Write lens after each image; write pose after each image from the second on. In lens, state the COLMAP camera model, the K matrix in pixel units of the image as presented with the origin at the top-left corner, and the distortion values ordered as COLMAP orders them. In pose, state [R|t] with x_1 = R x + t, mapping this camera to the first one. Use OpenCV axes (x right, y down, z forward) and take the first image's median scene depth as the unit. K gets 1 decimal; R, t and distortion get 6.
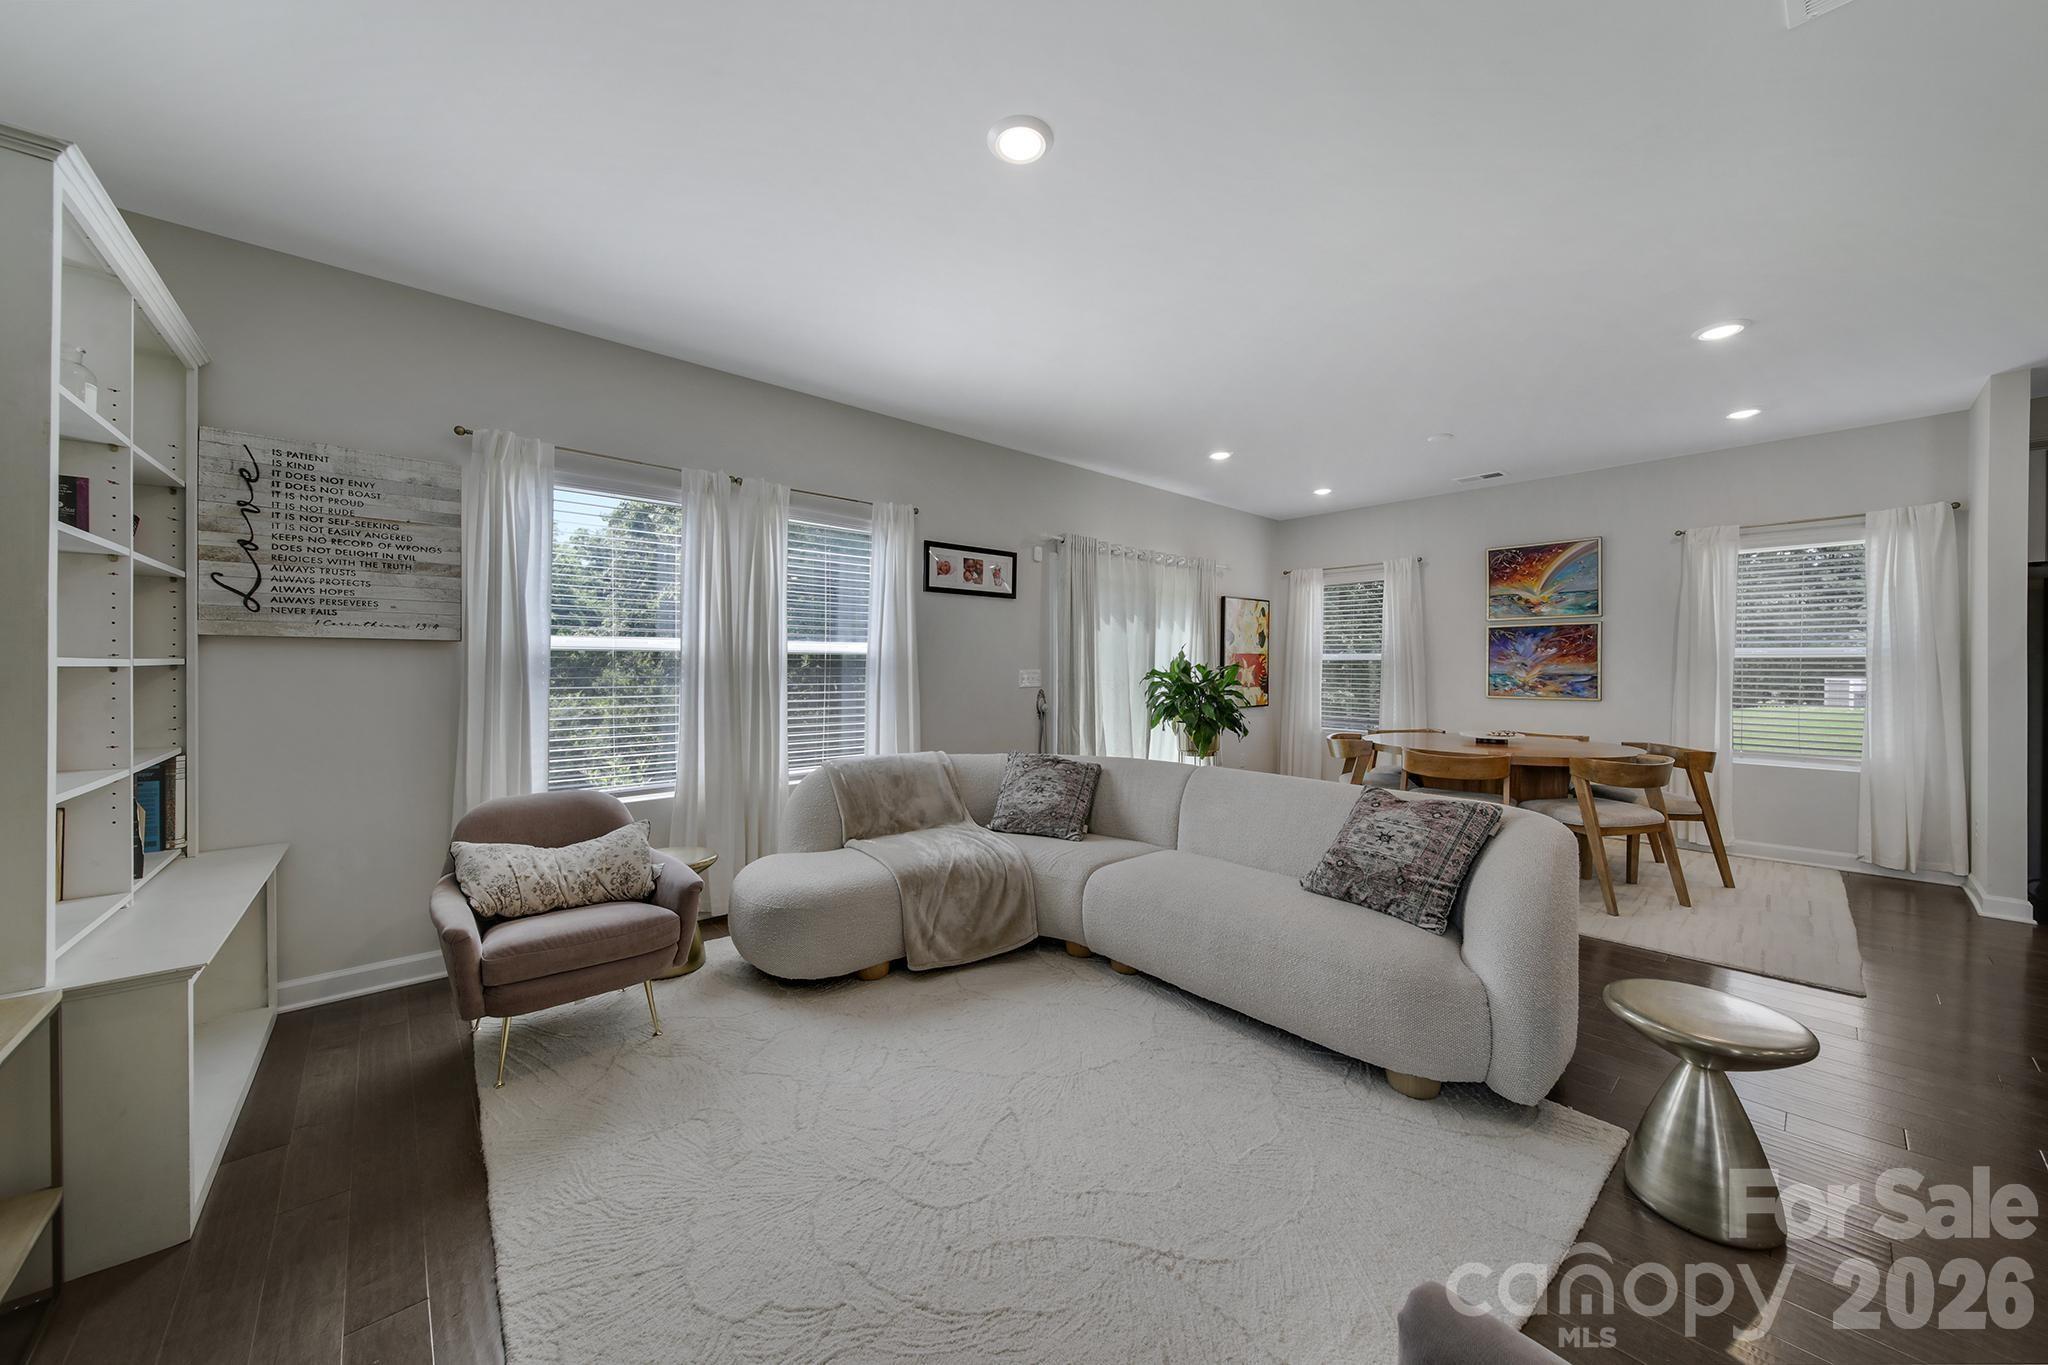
lens RADIAL K [[716.4, 0, 1010.5], [0, 716.4, 669.6], [0, 0, 1]] dist [-0.005933, -0.000233]
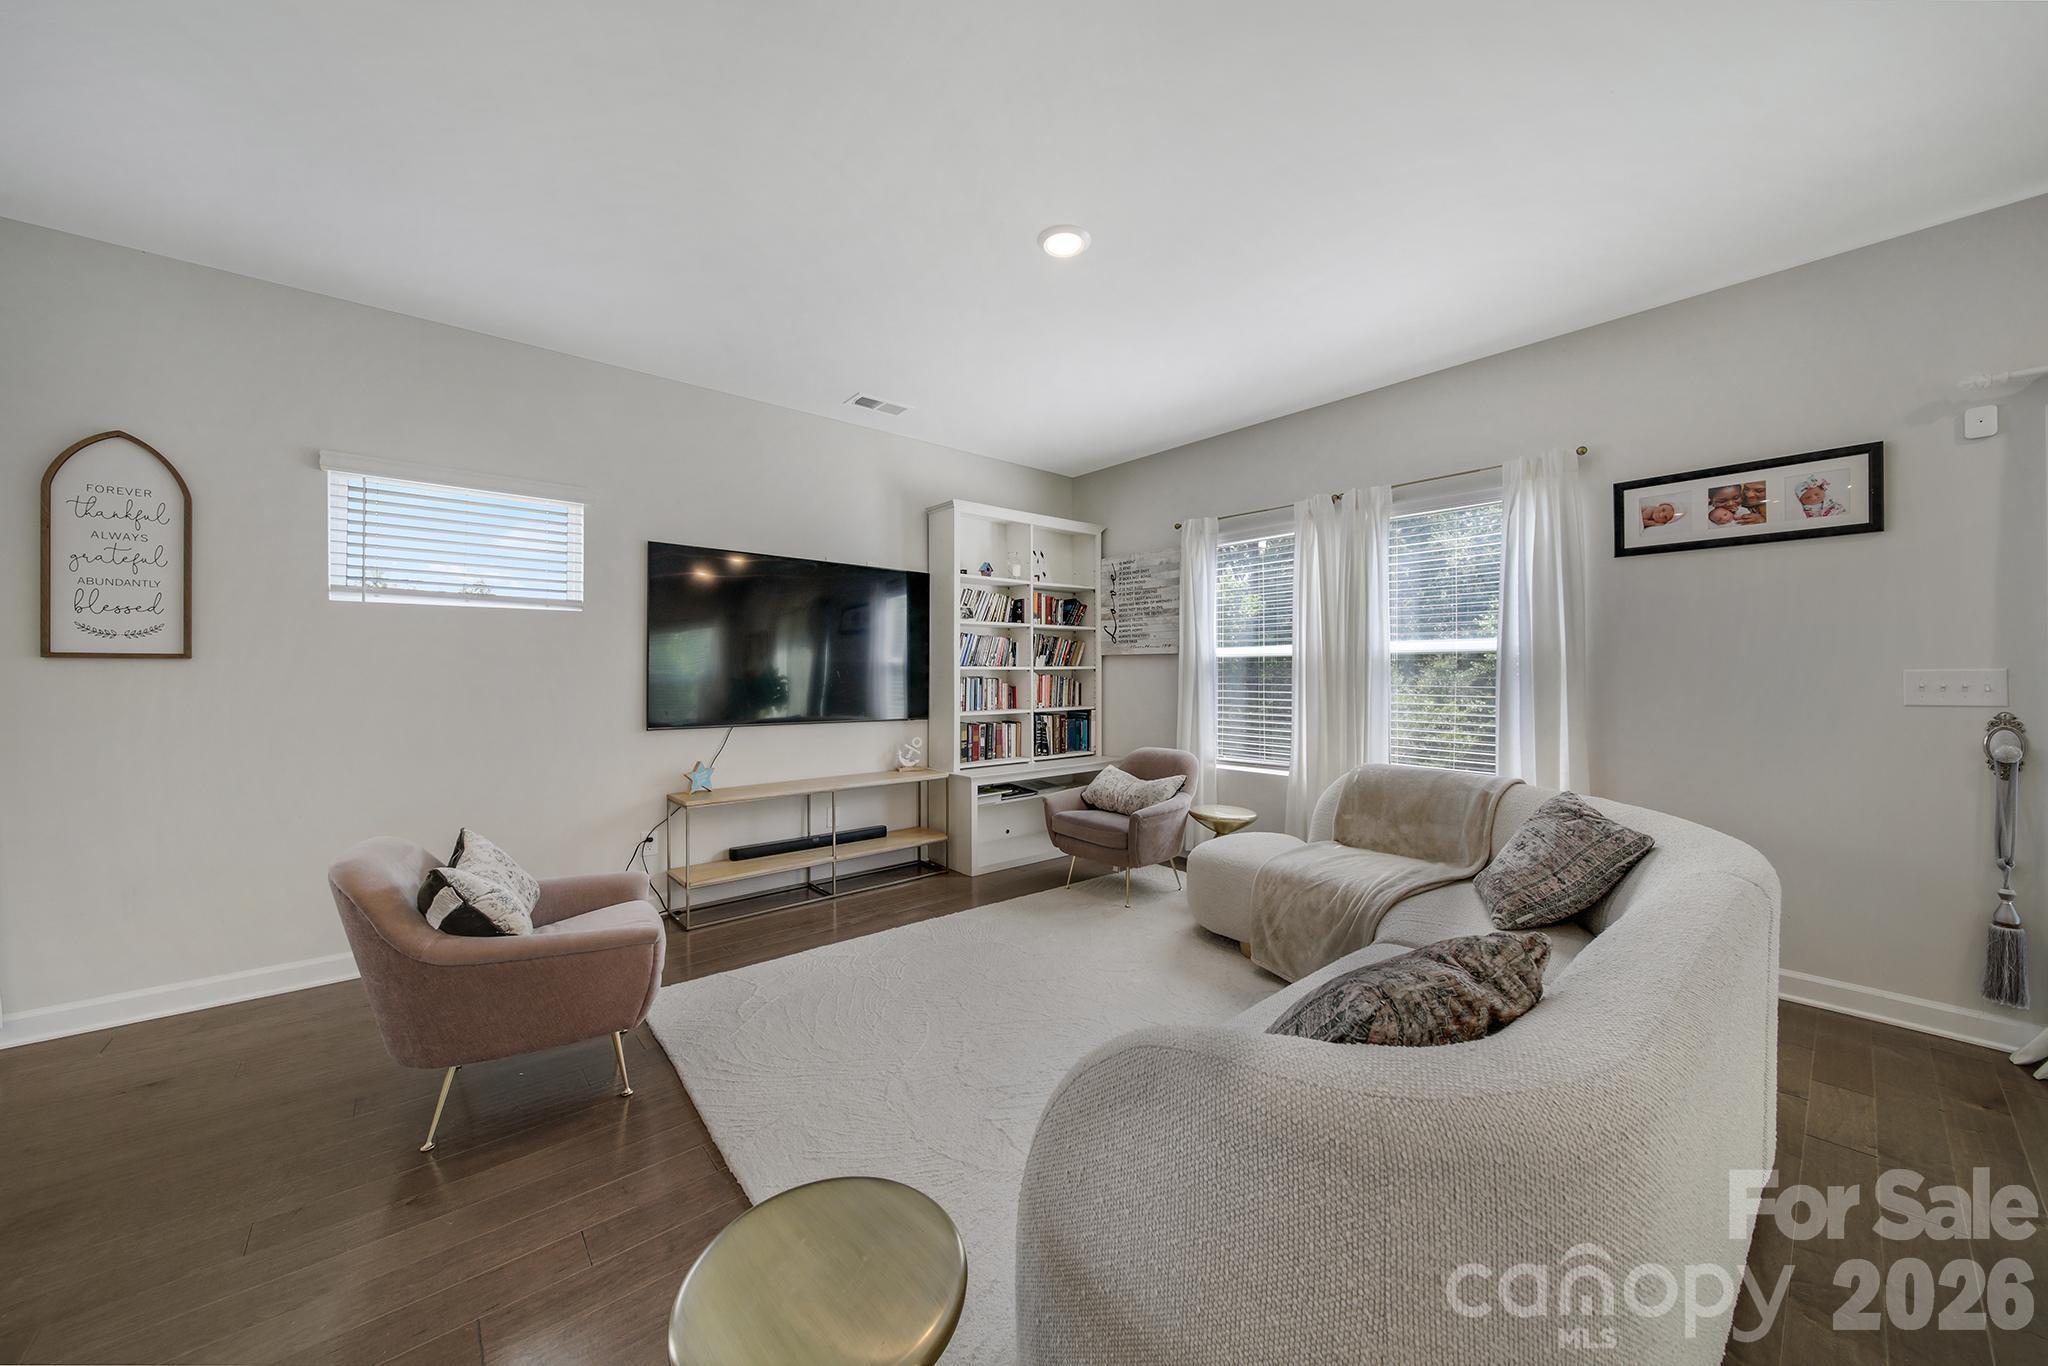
lens RADIAL K [[716.4, 0, 1026.5], [0, 716.4, 673.0], [0, 0, 1]] dist [-0.005933, -0.000233]
pose [[-0.005605, -0.002552, -0.999981, 0.576713], [-0.001960, 0.999995, -0.002541, 0.005580], [0.999982, 0.001945, -0.005610, 0.433257]]
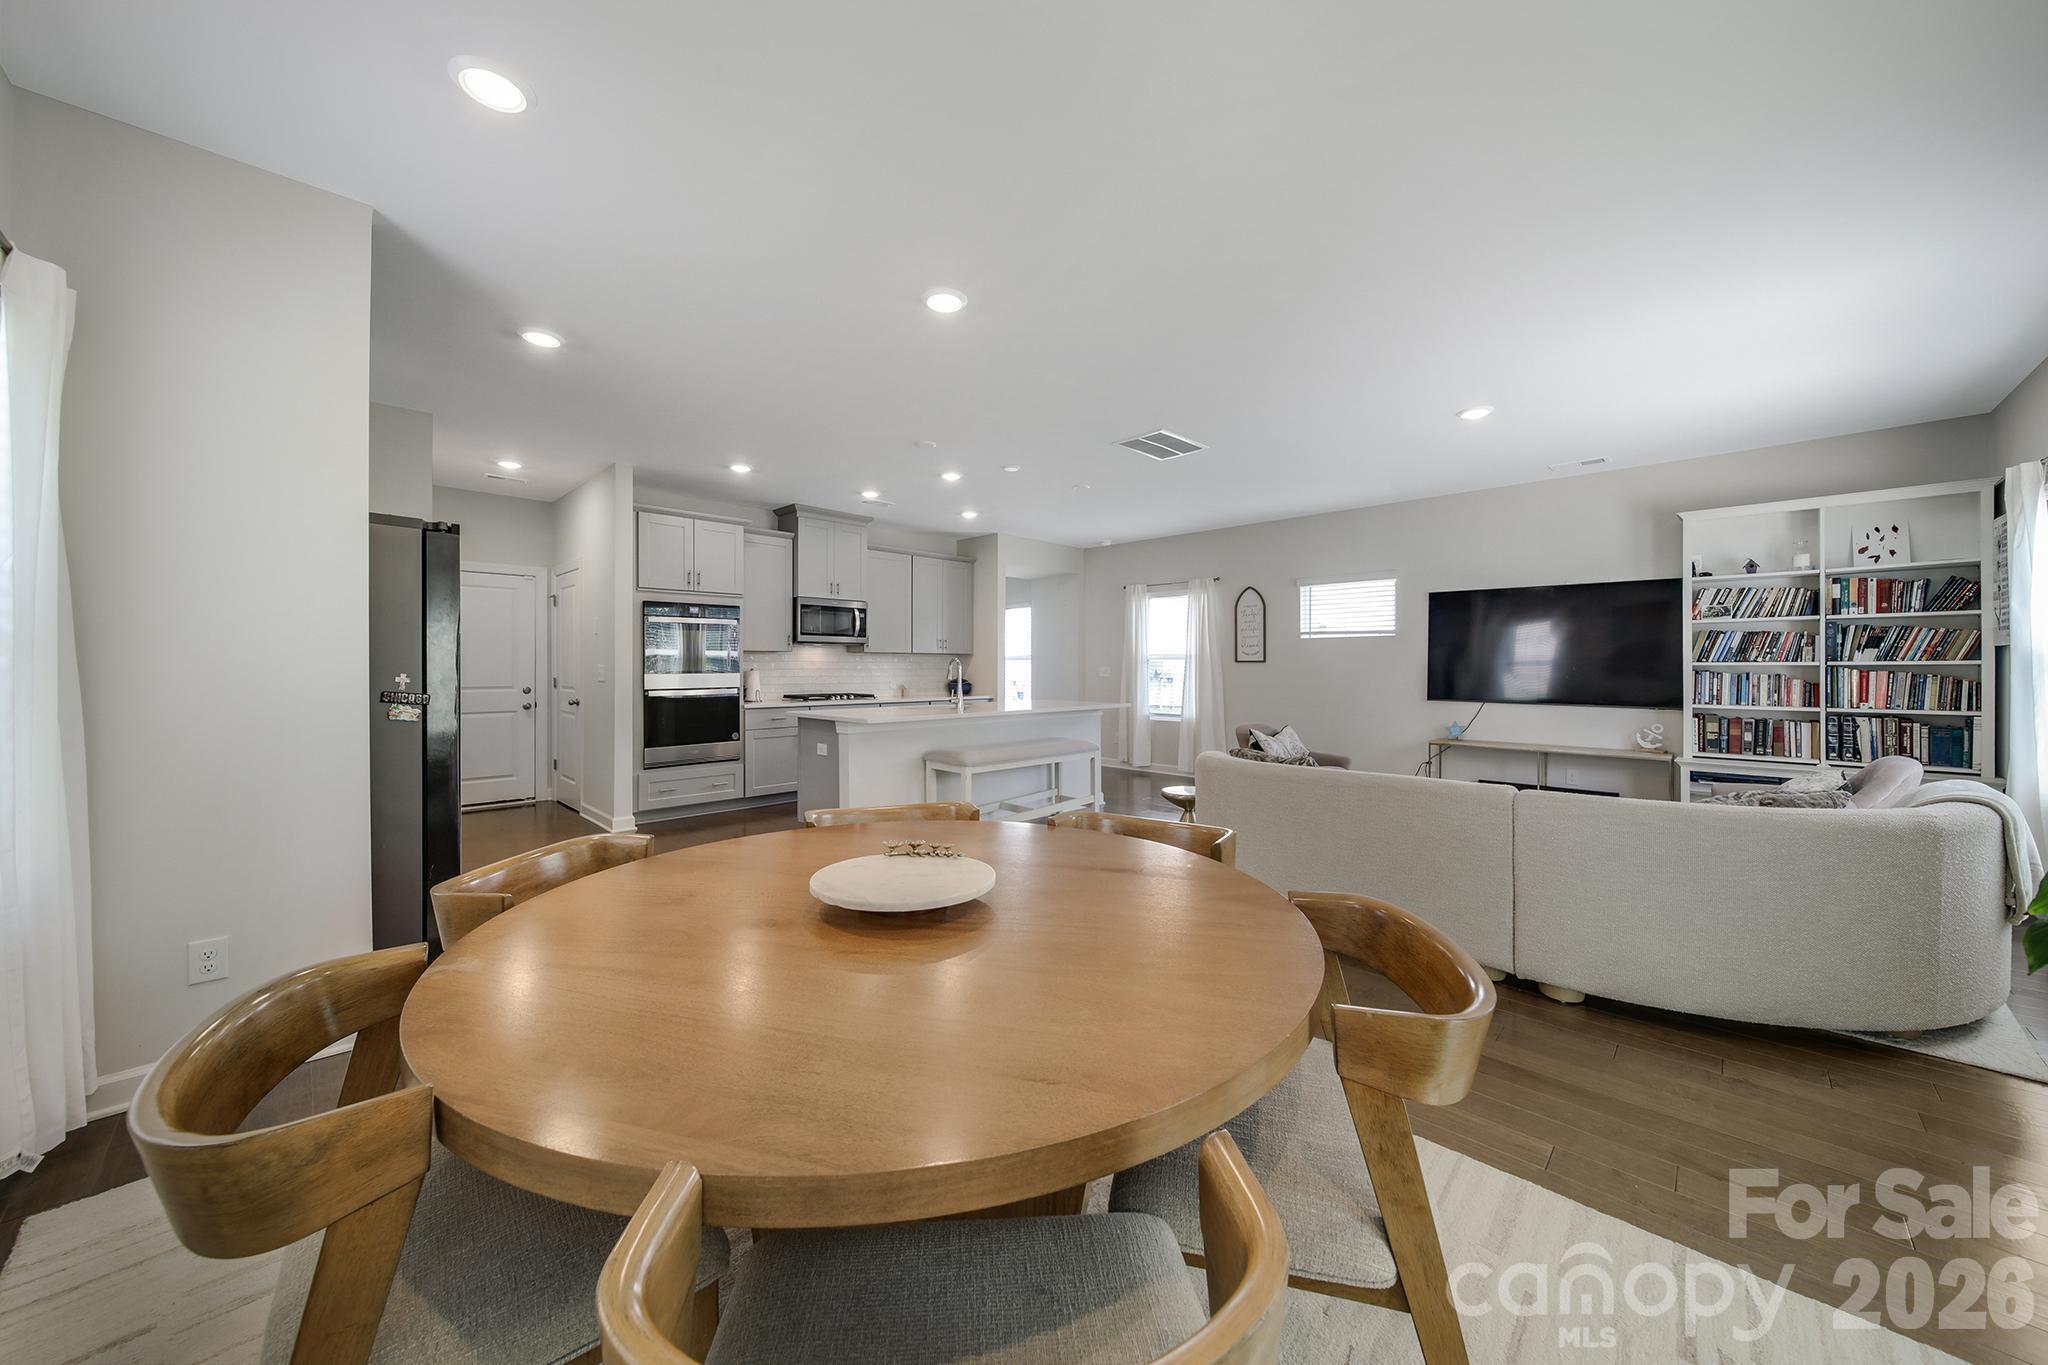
lens RADIAL K [[716.4, 0, 1013.6], [0, 716.4, 667.7], [0, 0, 1]] dist [-0.005933, -0.000233]
pose [[-0.997952, -0.004025, -0.063839, 0.686575], [-0.004244, 0.999986, 0.003297, 0.002759], [0.063825, 0.003561, -0.997955, 1.378109]]
